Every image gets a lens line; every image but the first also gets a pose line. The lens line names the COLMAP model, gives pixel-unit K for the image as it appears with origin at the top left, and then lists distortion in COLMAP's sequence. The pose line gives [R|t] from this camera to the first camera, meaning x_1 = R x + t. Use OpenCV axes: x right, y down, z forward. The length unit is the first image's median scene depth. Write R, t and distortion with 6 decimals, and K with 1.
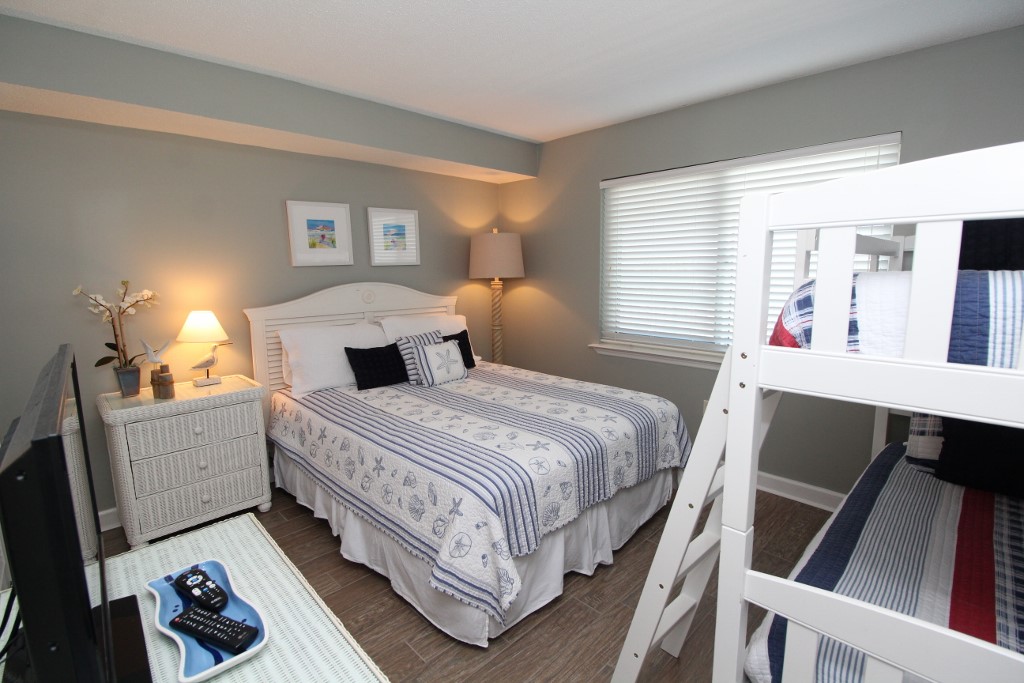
lens RADIAL K [[482.3, 0, 510.1], [0, 482.3, 340.3], [0, 0, 1]] dist [-0.000702, -0.013230]
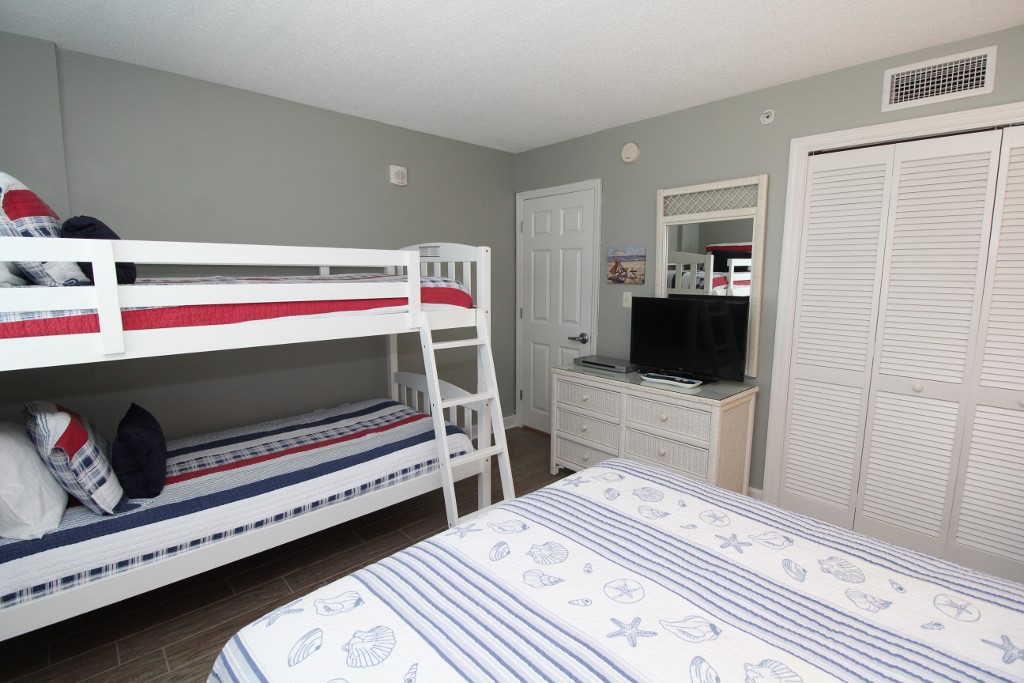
lens RADIAL K [[482.3, 0, 510.1], [0, 482.3, 340.3], [0, 0, 1]] dist [-0.000702, -0.013230]
pose [[-0.999945, 0.009603, 0.004326, 0.132806], [0.010430, 0.959847, 0.280328, -0.221703], [-0.001461, 0.280358, -0.959894, 1.480761]]
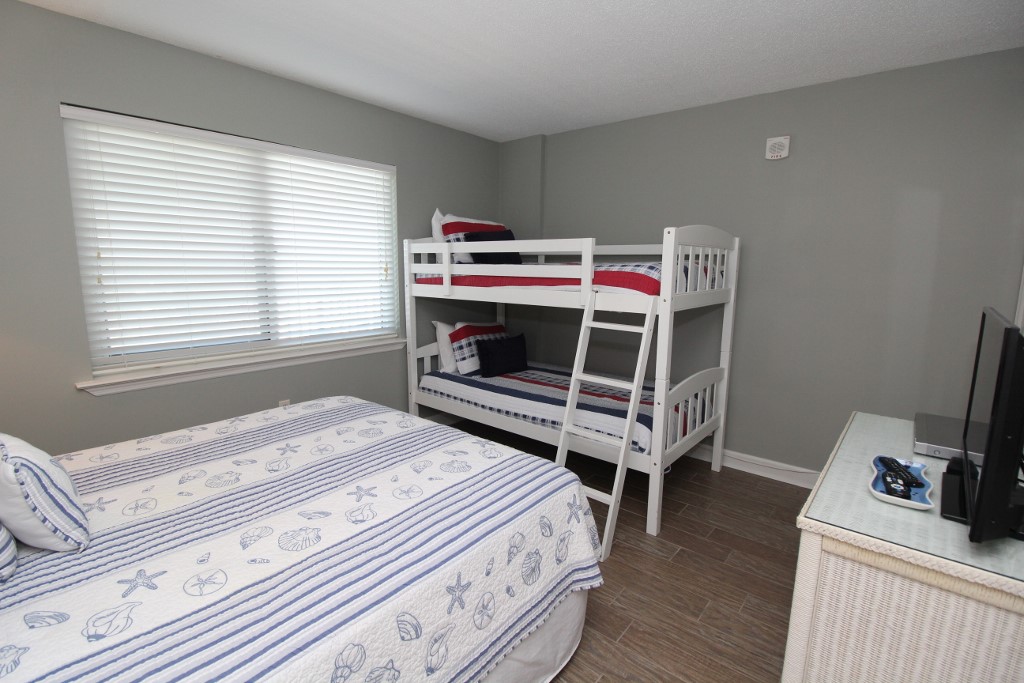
lens RADIAL K [[482.3, 0, 510.1], [0, 482.3, 340.3], [0, 0, 1]] dist [-0.000702, -0.013230]
pose [[-0.108897, -0.144091, 0.983554, -0.720233], [0.136194, 0.977945, 0.158349, -0.103062], [-0.984679, 0.151198, -0.086871, 0.850194]]
